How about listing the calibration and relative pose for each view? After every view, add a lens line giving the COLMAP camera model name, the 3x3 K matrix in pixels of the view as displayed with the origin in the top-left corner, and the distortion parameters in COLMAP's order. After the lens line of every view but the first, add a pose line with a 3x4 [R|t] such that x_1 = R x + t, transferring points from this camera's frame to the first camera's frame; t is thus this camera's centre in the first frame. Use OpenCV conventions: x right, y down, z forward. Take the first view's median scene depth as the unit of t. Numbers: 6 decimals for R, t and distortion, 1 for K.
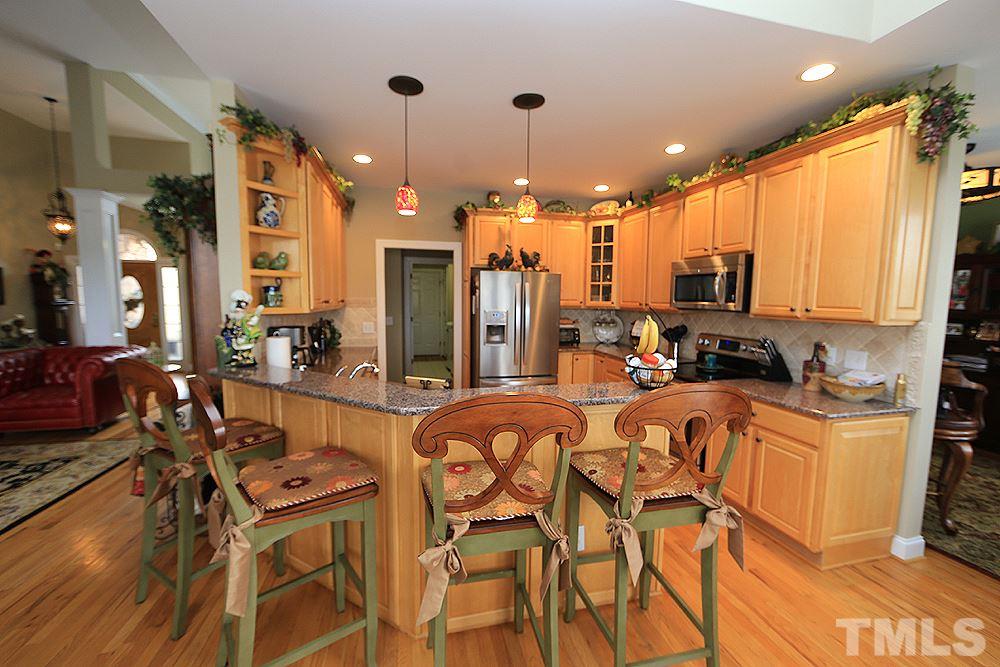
lens RADIAL K [[398.9, 0, 496.3], [0, 398.9, 339.0], [0, 0, 1]] dist [-0.008461, 0.001759]
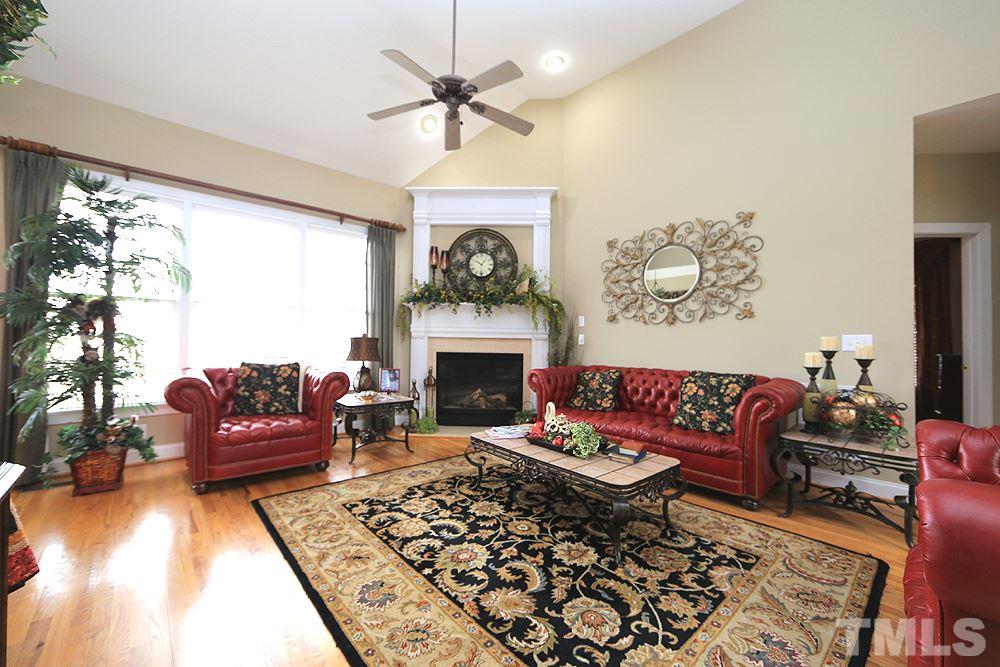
lens RADIAL K [[398.9, 0, 505.2], [0, 398.9, 337.9], [0, 0, 1]] dist [-0.008461, 0.001759]
pose [[-0.866742, -0.028939, -0.497917, -0.411027], [-0.075901, 0.994341, 0.074333, -0.015800], [0.492948, 0.102219, -0.864033, 0.606423]]
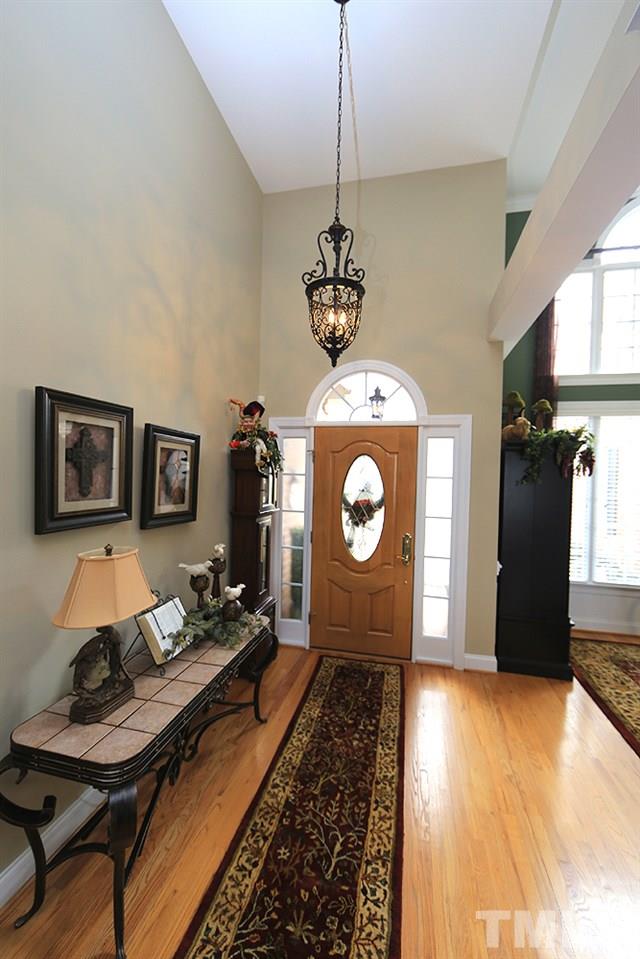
lens RADIAL K [[382.5, 0, 320.7], [0, 382.5, 484.6], [0, 0, 1]] dist [-0.008461, 0.001759]
pose [[0.892349, 0.023876, -0.450715, -0.769739], [-0.061006, 0.995816, -0.068031, -0.087590], [0.447205, 0.088204, 0.890072, 0.564694]]
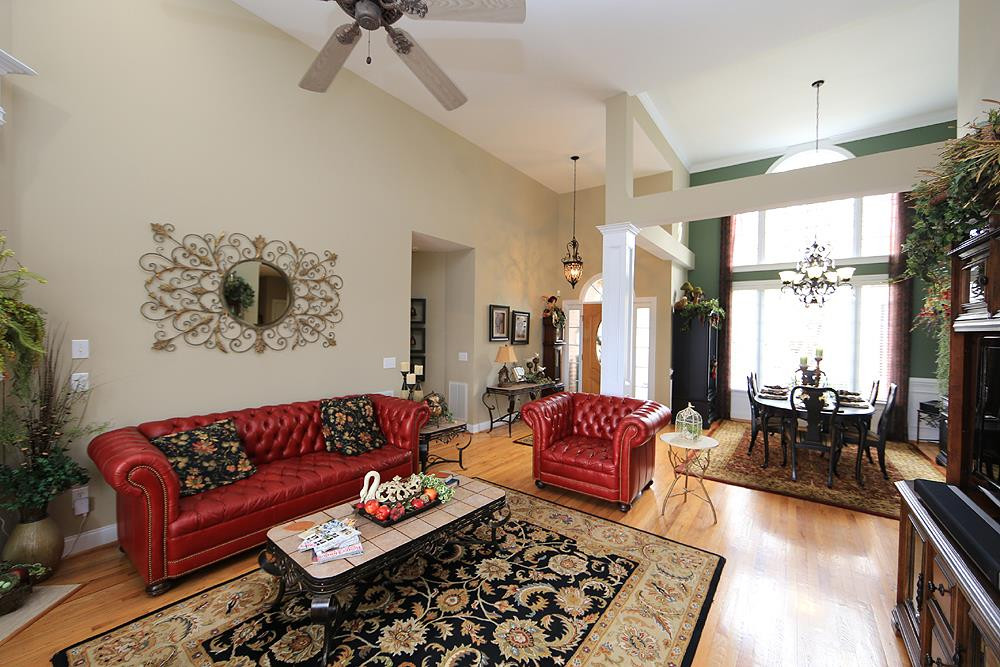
lens RADIAL K [[398.9, 0, 497.1], [0, 398.9, 335.4], [0, 0, 1]] dist [-0.008461, 0.001759]
pose [[0.639940, 0.003294, -0.768418, -0.333005], [-0.083374, 0.994385, -0.065171, -0.023930], [0.763888, 0.105771, 0.636621, 0.149596]]
